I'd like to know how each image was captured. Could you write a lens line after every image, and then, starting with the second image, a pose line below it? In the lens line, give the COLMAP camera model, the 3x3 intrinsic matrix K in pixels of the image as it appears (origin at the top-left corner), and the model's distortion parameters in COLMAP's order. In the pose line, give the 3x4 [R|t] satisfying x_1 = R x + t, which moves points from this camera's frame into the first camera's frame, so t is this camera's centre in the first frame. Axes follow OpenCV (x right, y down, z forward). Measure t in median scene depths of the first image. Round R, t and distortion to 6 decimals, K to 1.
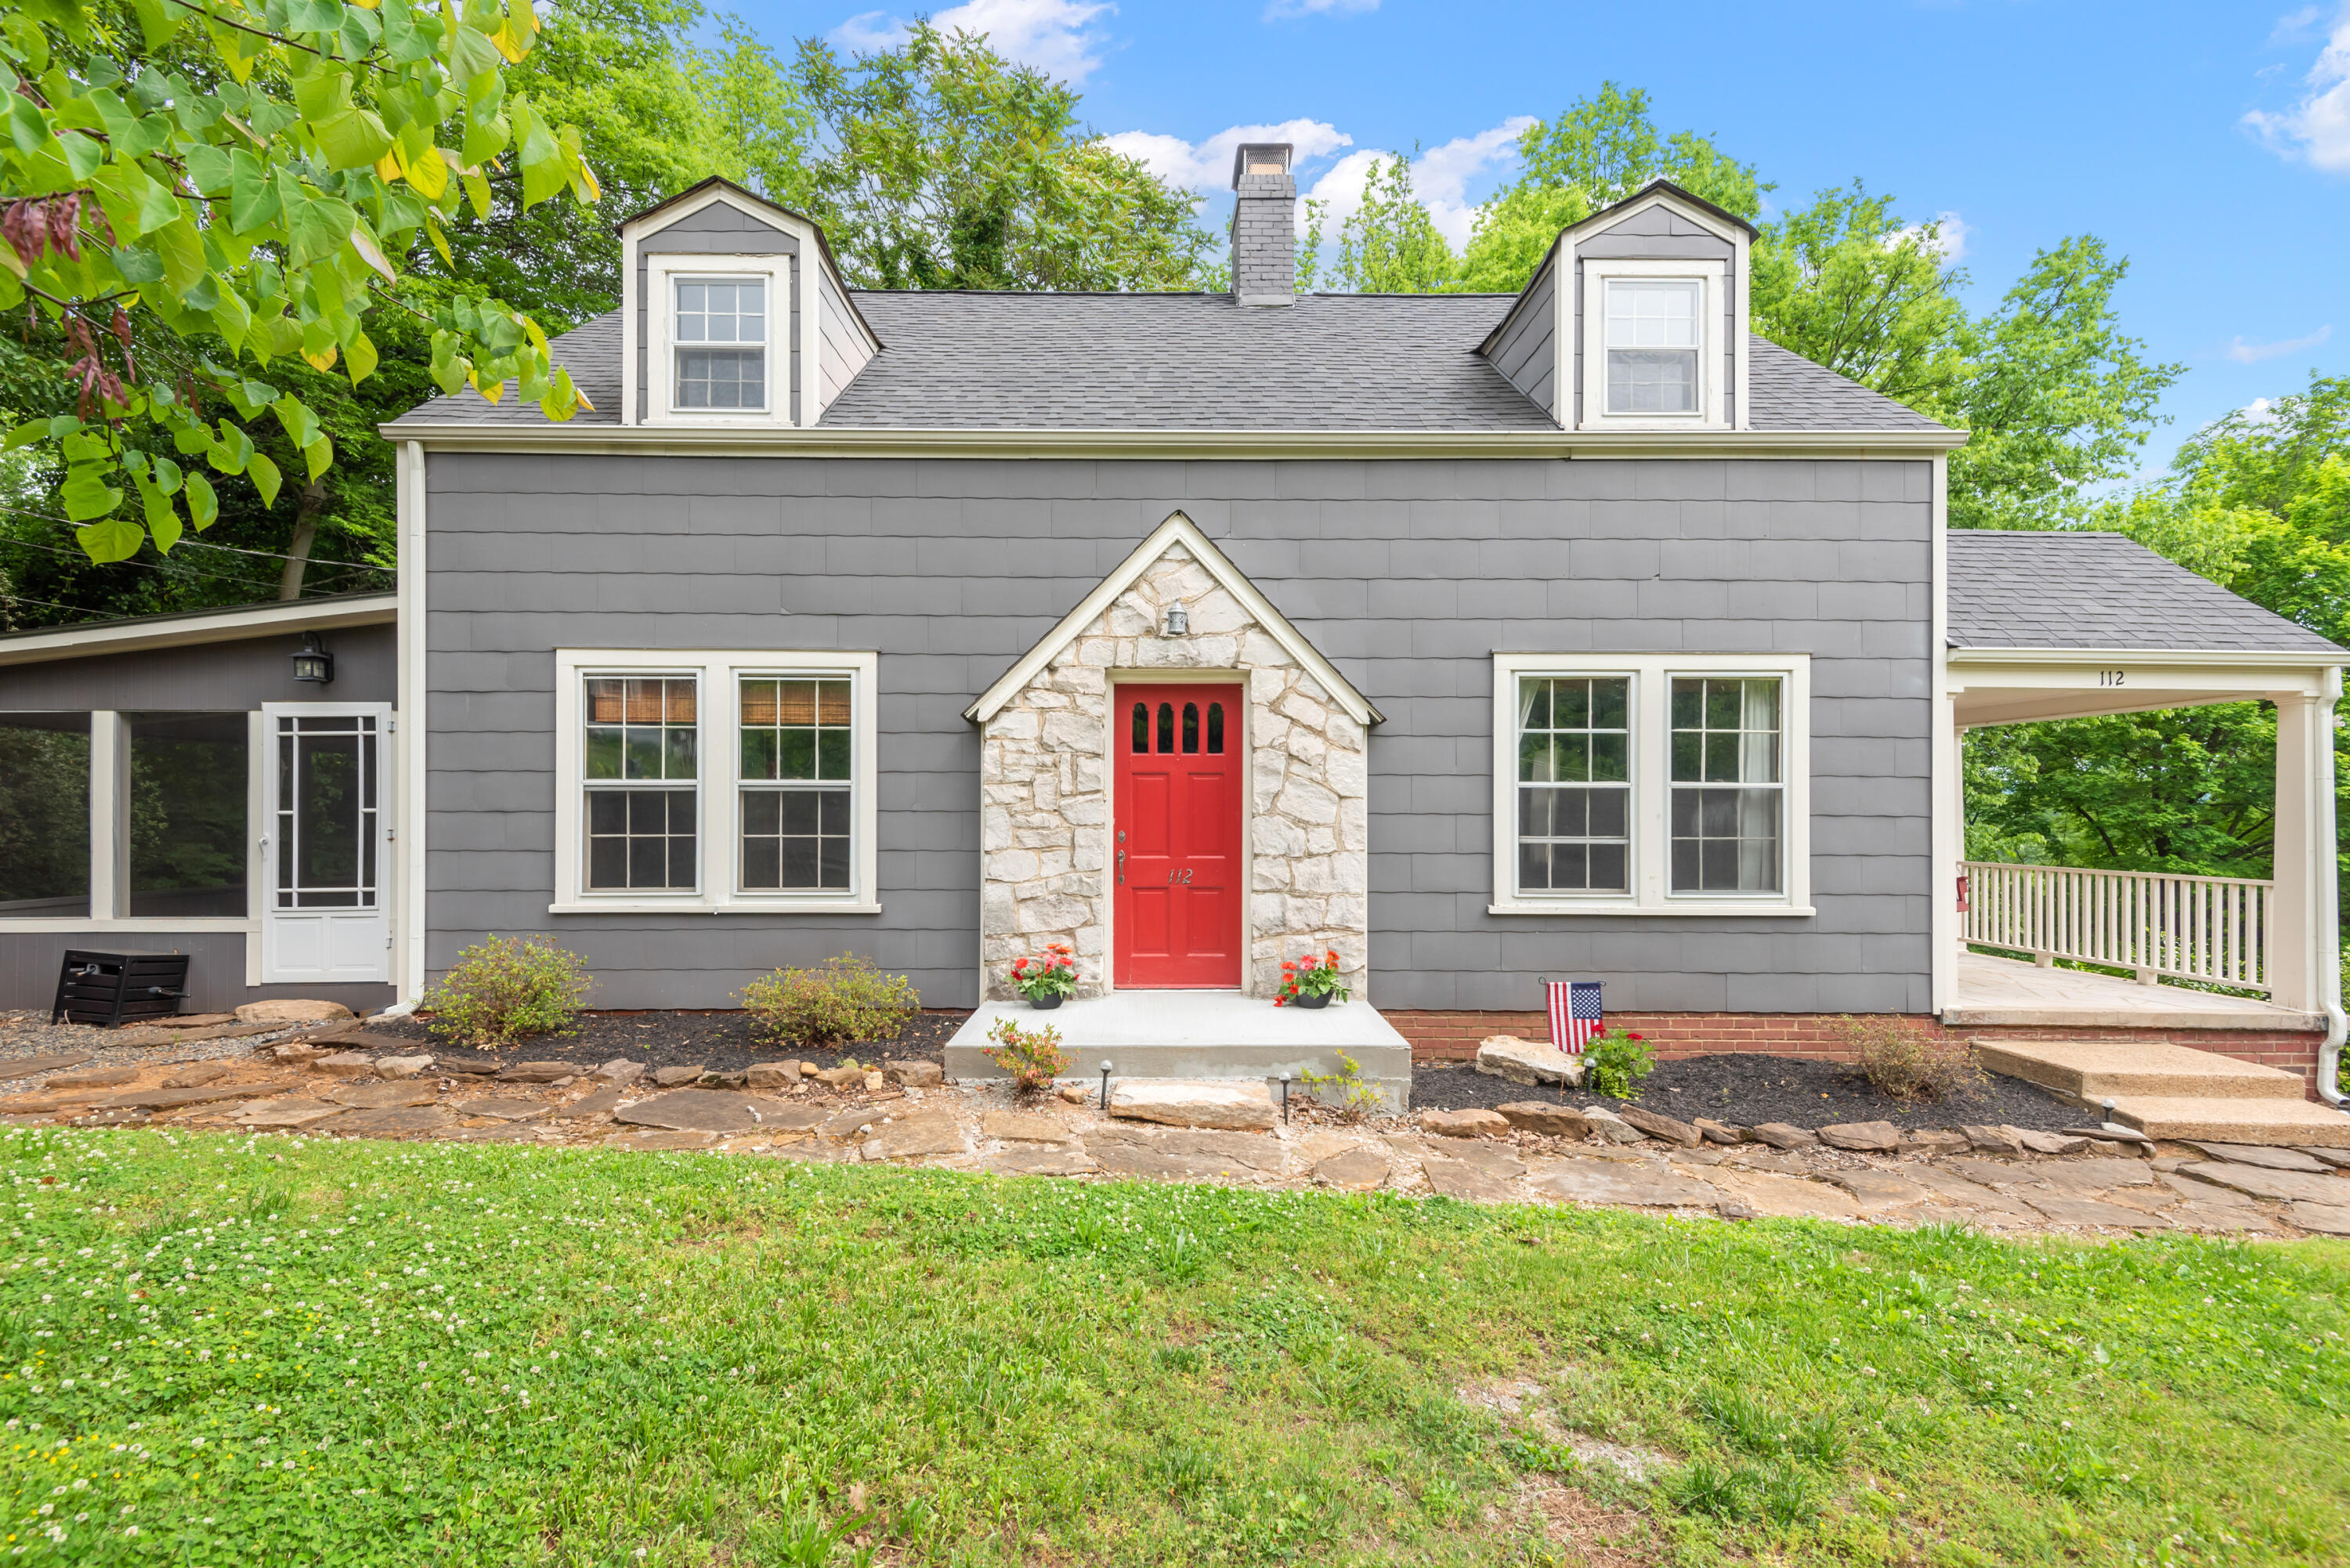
lens RADIAL K [[1065.2, 0, 1185.5], [0, 1065.2, 799.9], [0, 0, 1]] dist [0.026627, -0.014176]
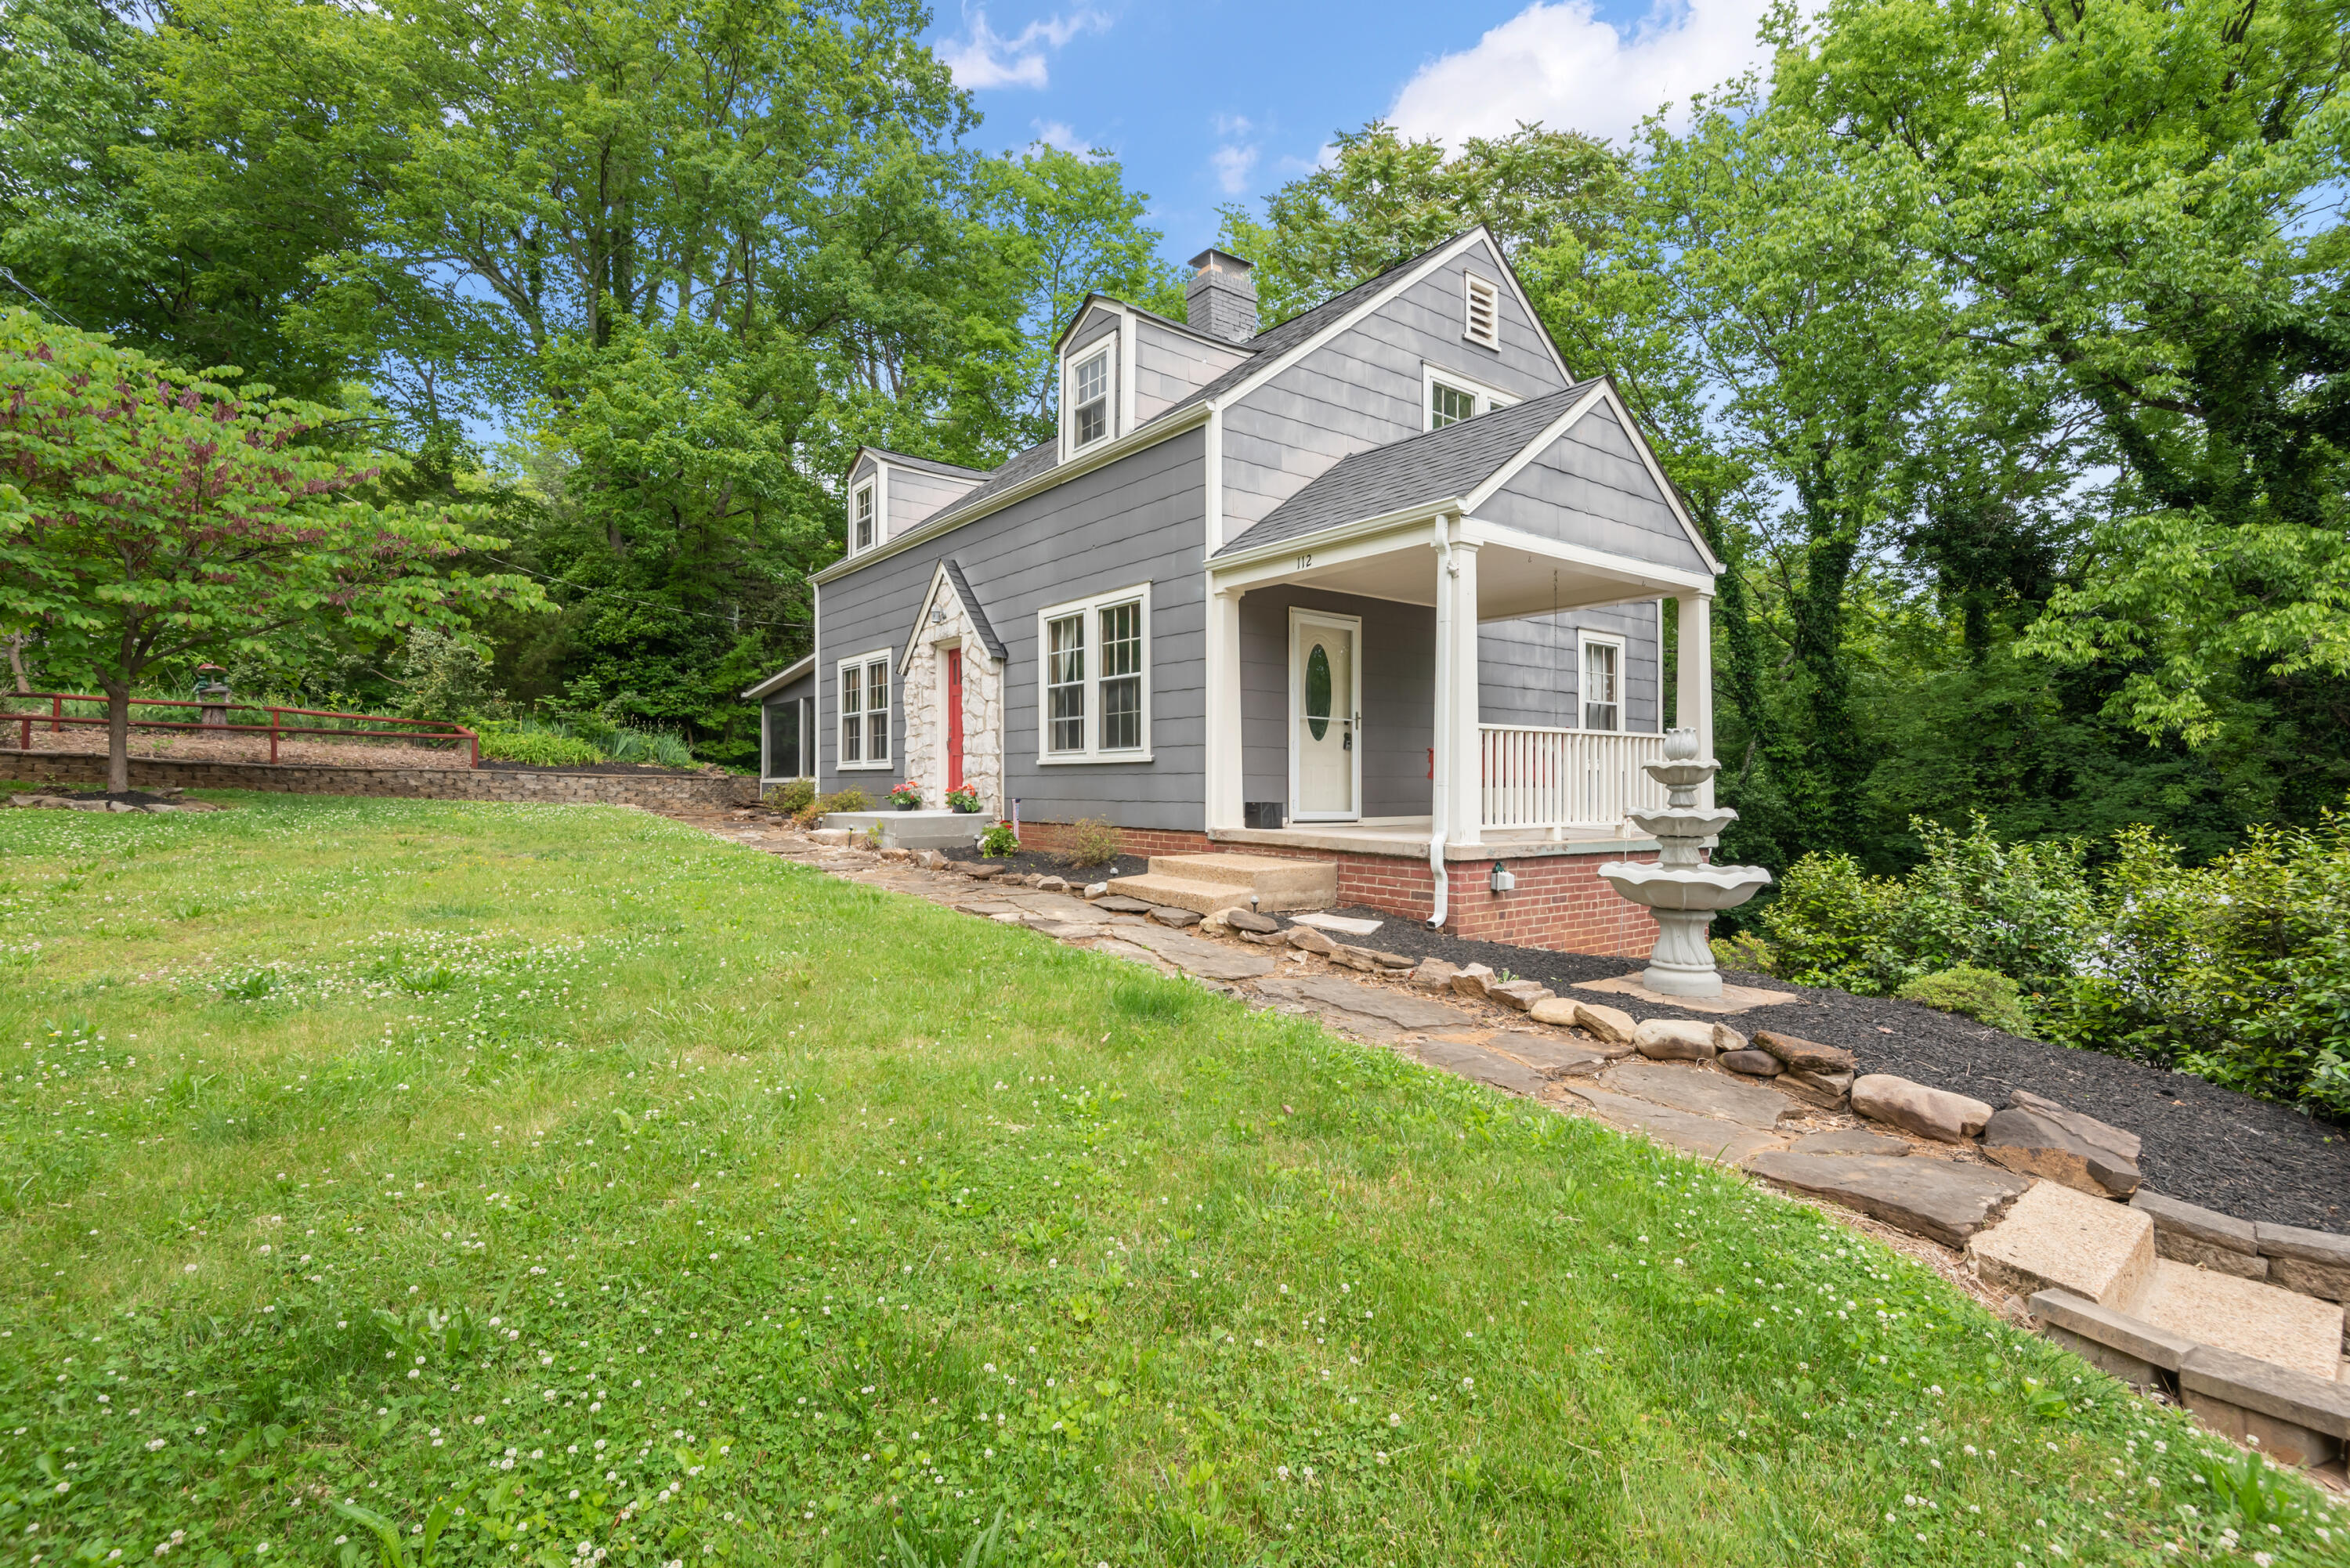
lens RADIAL K [[1065.2, 0, 1191.7], [0, 1065.2, 779.9], [0, 0, 1]] dist [0.026627, -0.014176]
pose [[0.615461, -0.006696, -0.788139, 1.754755], [0.010917, 0.999940, 0.000030, 0.133194], [0.788091, -0.008623, 0.615498, 0.153497]]
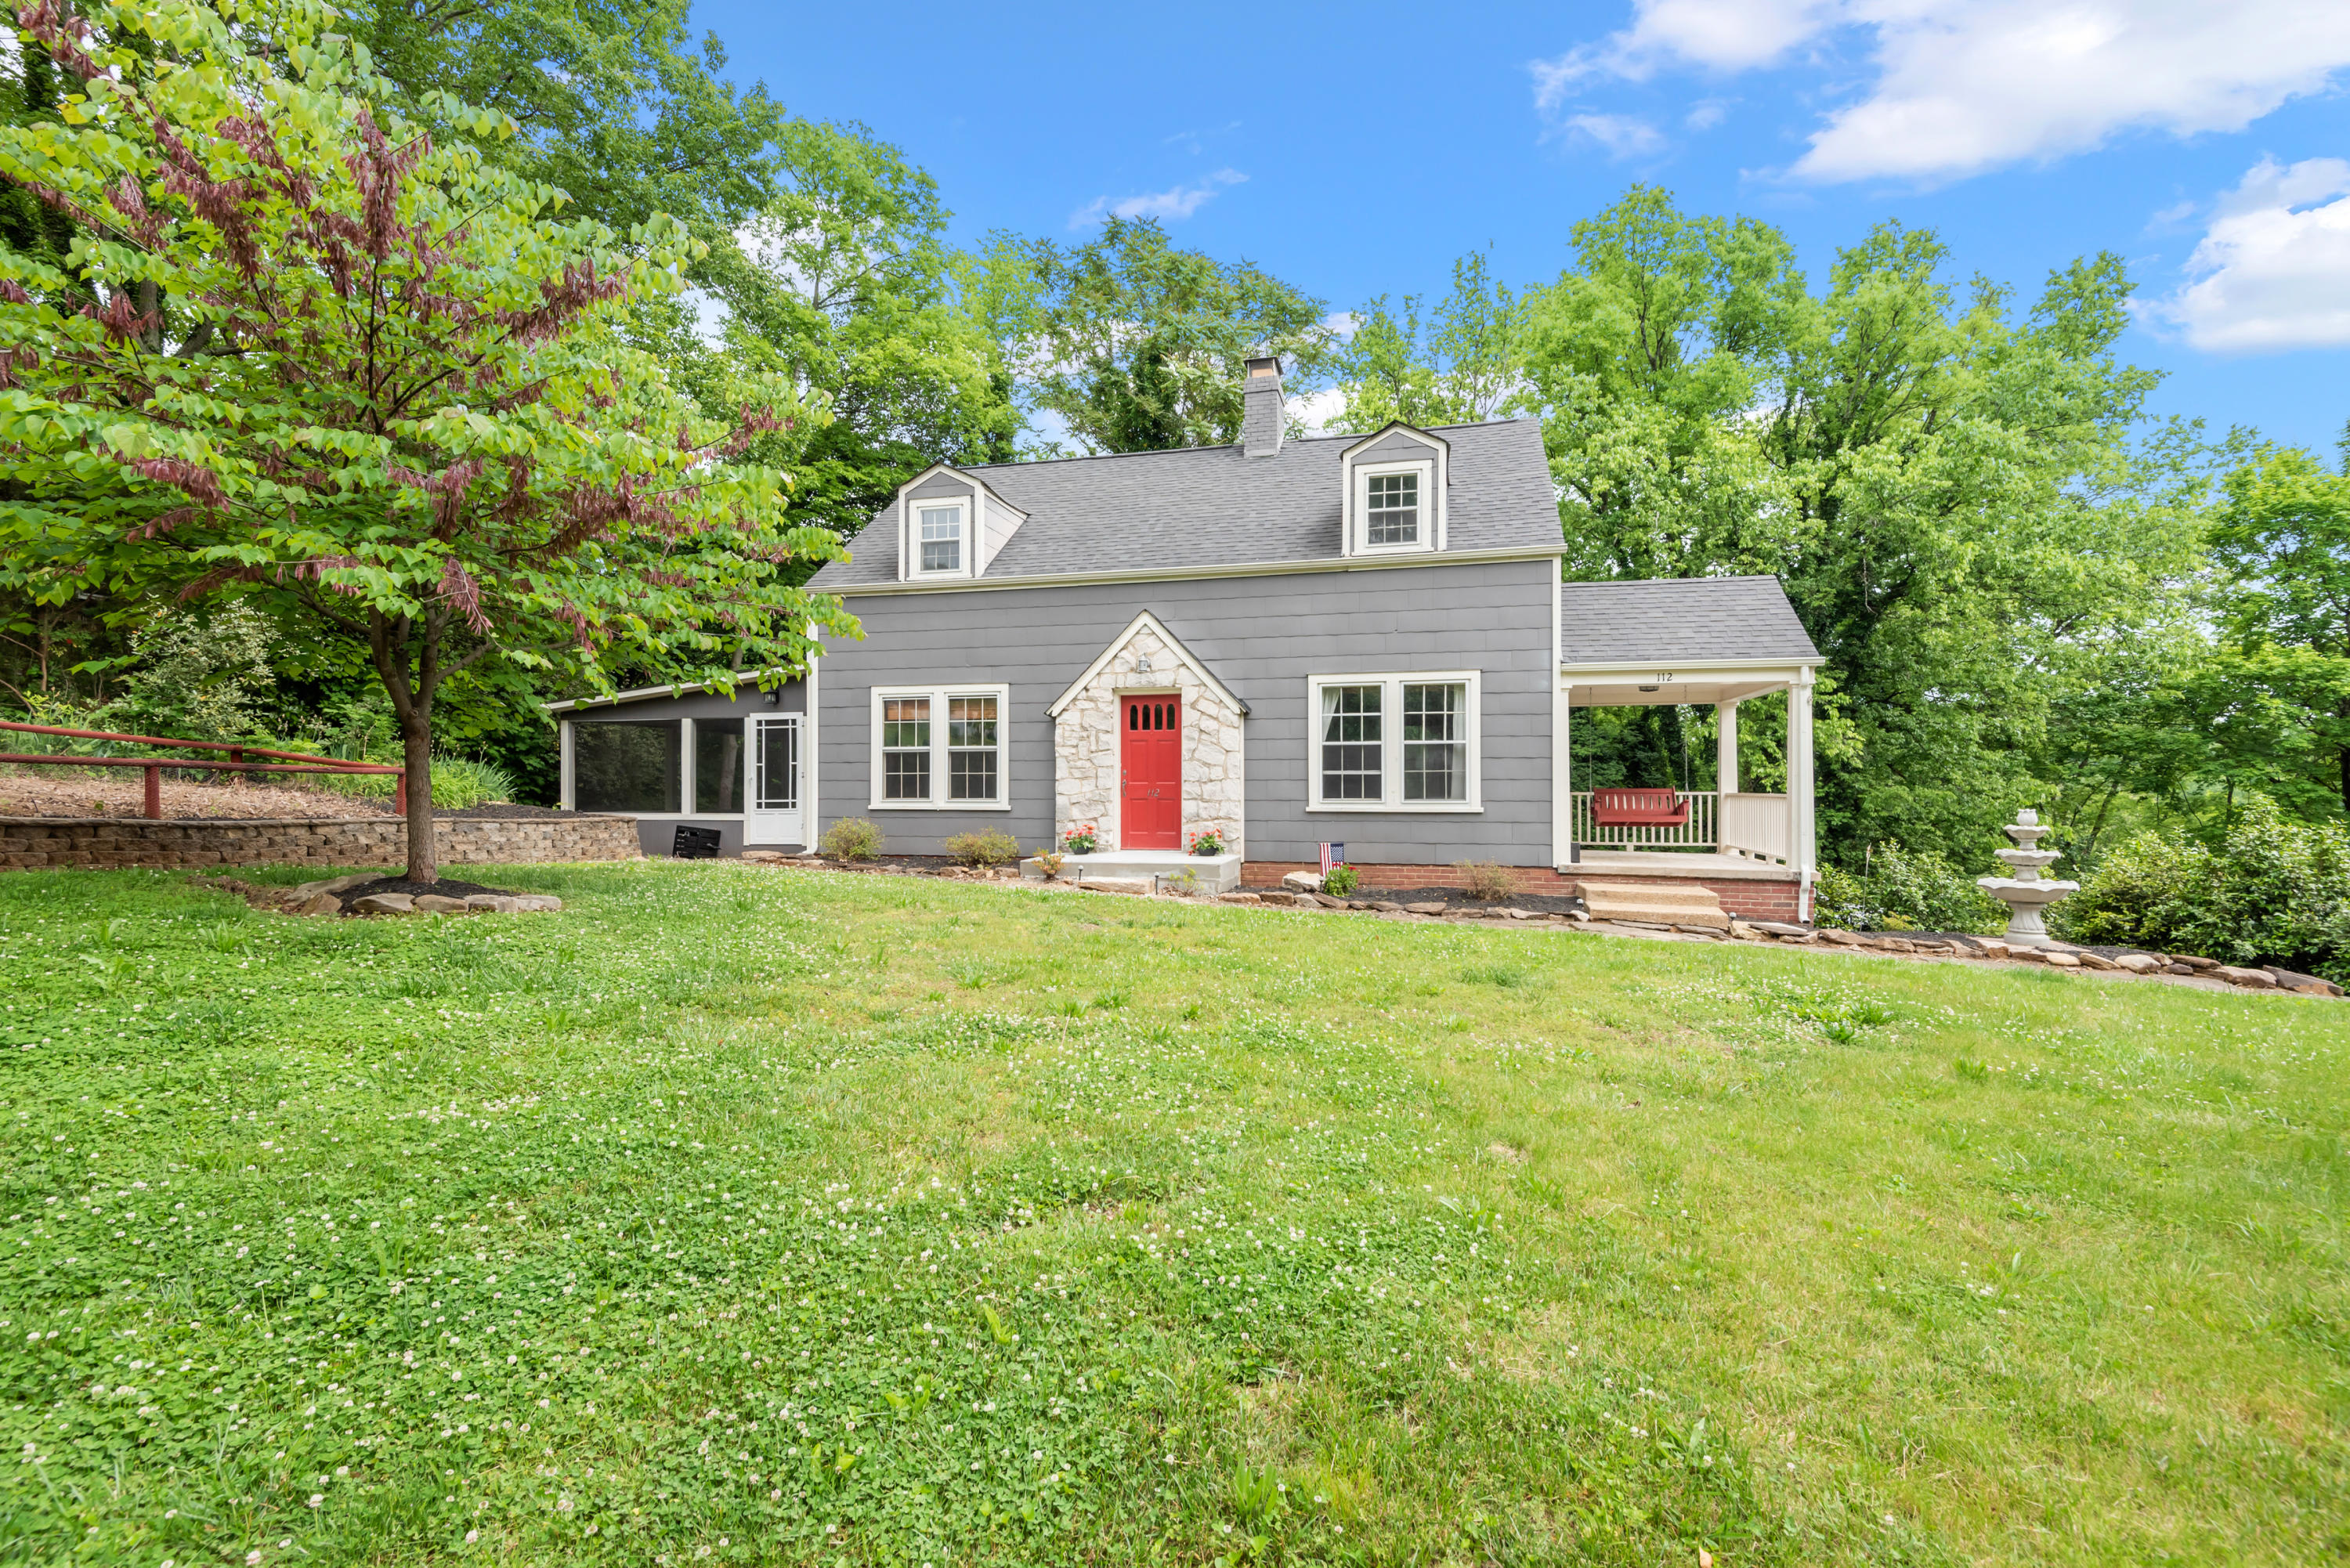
lens RADIAL K [[1065.2, 0, 1205.3], [0, 1065.2, 759.2], [0, 0, 1]] dist [0.026627, -0.014176]
pose [[0.968056, -0.010346, -0.250520, 0.583662], [0.006808, 0.999865, -0.014985, 0.040774], [0.250642, 0.012801, 0.967995, -0.881146]]
